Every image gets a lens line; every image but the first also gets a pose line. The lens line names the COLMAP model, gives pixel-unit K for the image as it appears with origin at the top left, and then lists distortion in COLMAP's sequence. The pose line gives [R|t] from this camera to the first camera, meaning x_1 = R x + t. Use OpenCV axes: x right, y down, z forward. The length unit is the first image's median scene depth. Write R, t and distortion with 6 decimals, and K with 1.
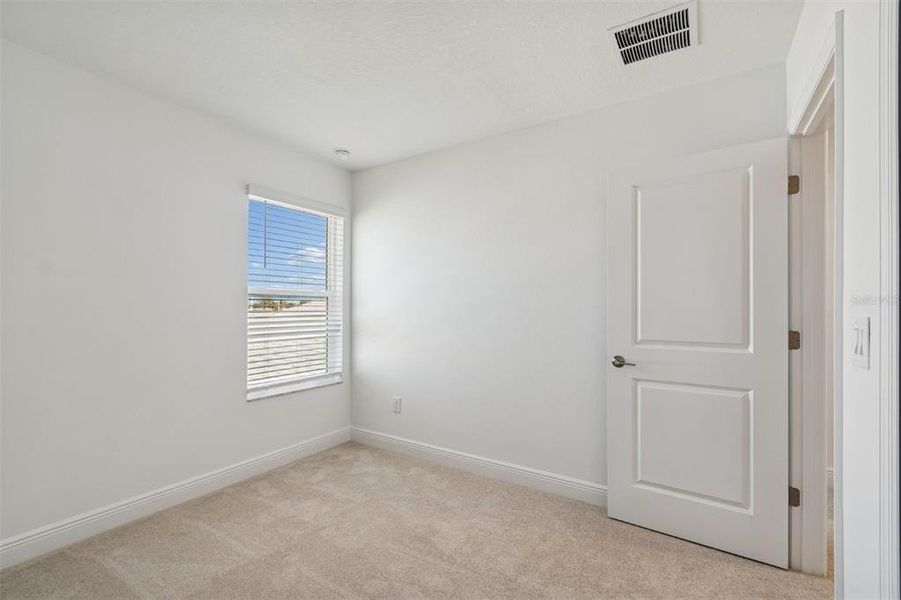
lens RADIAL K [[401.0, 0, 444.7], [0, 401.0, 302.0], [0, 0, 1]] dist [0.002200, 0.000172]
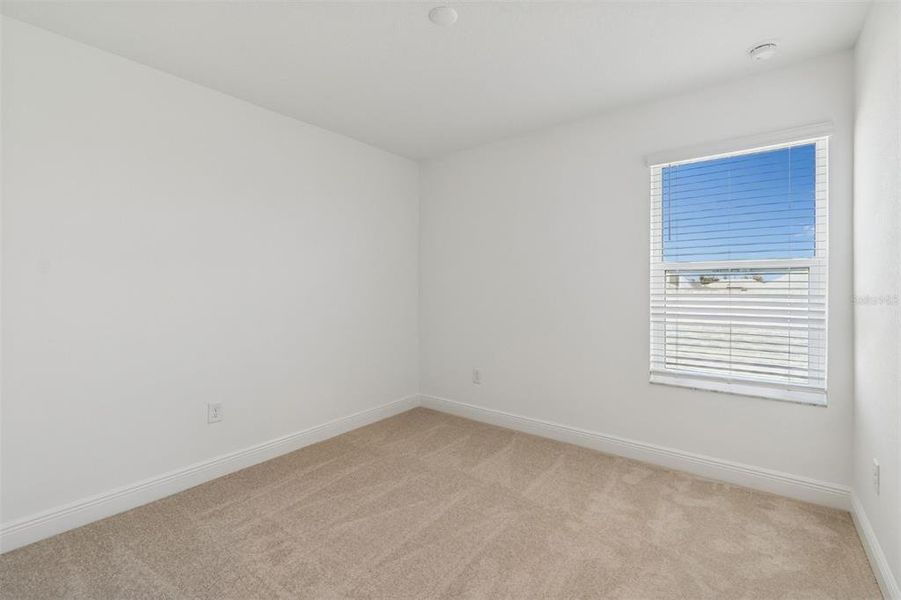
lens RADIAL K [[392.5, 0, 450.7], [0, 392.5, 286.5], [0, 0, 1]] dist [0.000560, 0.000056]
pose [[-0.065513, -0.010399, -0.997798, 0.455129], [0.009878, 0.999890, -0.011070, 0.022719], [0.997803, -0.010581, -0.065403, 0.563850]]
